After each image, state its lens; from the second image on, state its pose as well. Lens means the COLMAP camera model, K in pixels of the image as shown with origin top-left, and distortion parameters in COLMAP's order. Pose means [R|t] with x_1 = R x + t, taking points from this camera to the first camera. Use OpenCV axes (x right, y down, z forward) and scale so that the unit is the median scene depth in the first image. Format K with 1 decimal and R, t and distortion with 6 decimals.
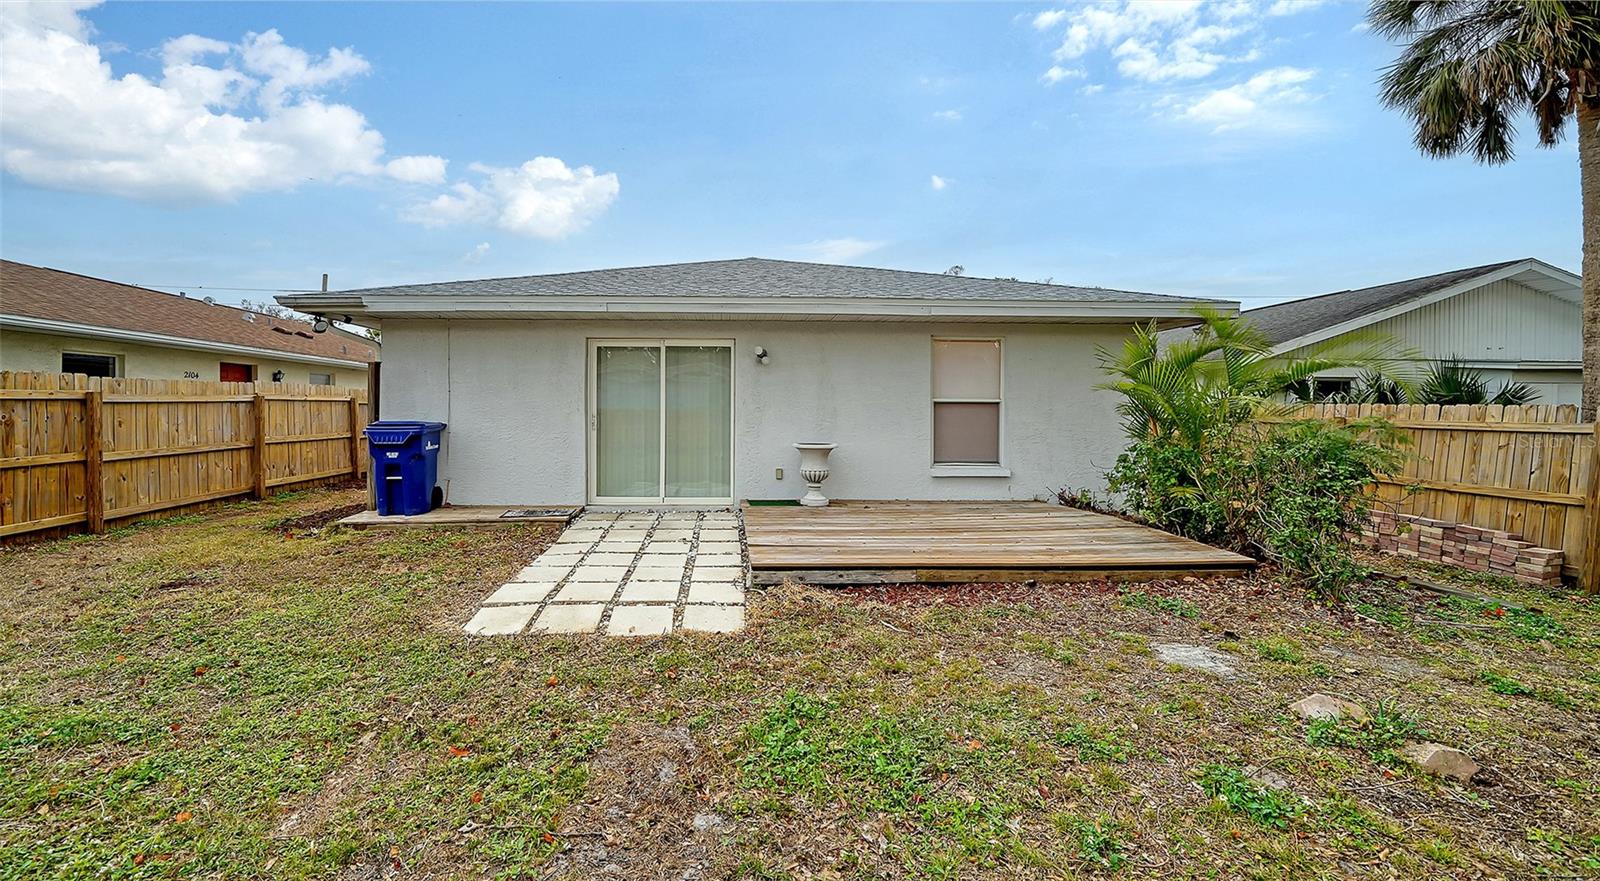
lens RADIAL K [[601.6, 0, 827.7], [0, 601.6, 445.2], [0, 0, 1]] dist [-0.013540, 0.000123]
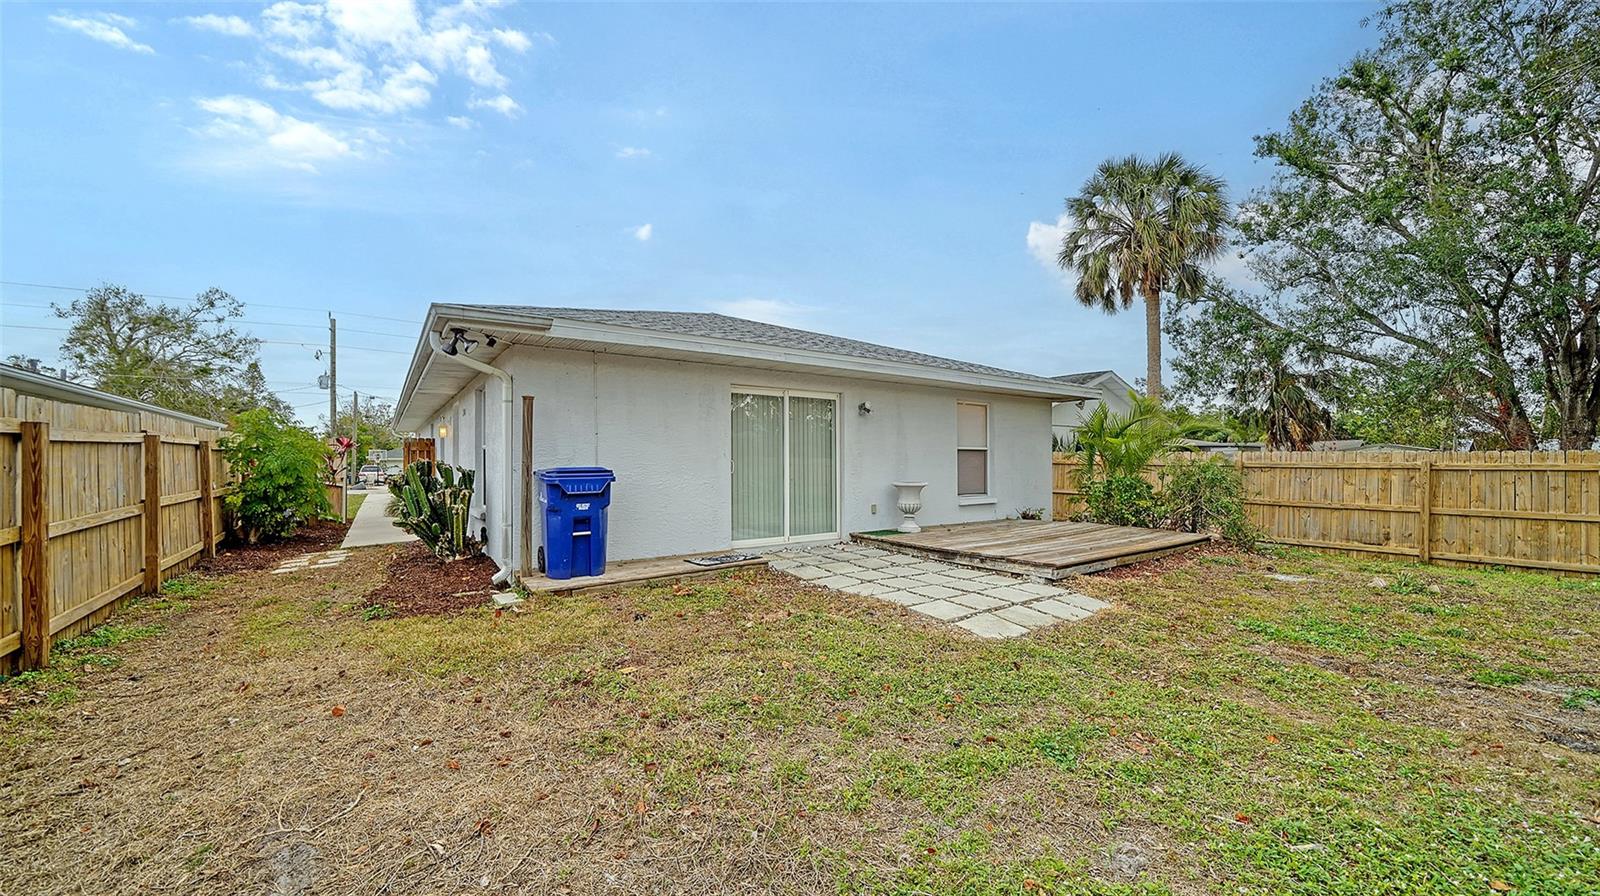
lens RADIAL K [[581.4, 0, 797.8], [0, 581.4, 459.2], [0, 0, 1]] dist [-0.001038, -0.000066]
pose [[0.841225, -0.004390, 0.540667, -0.828802], [0.037443, 0.998039, -0.050154, 0.001394], [-0.539387, 0.062435, 0.839740, 0.118448]]
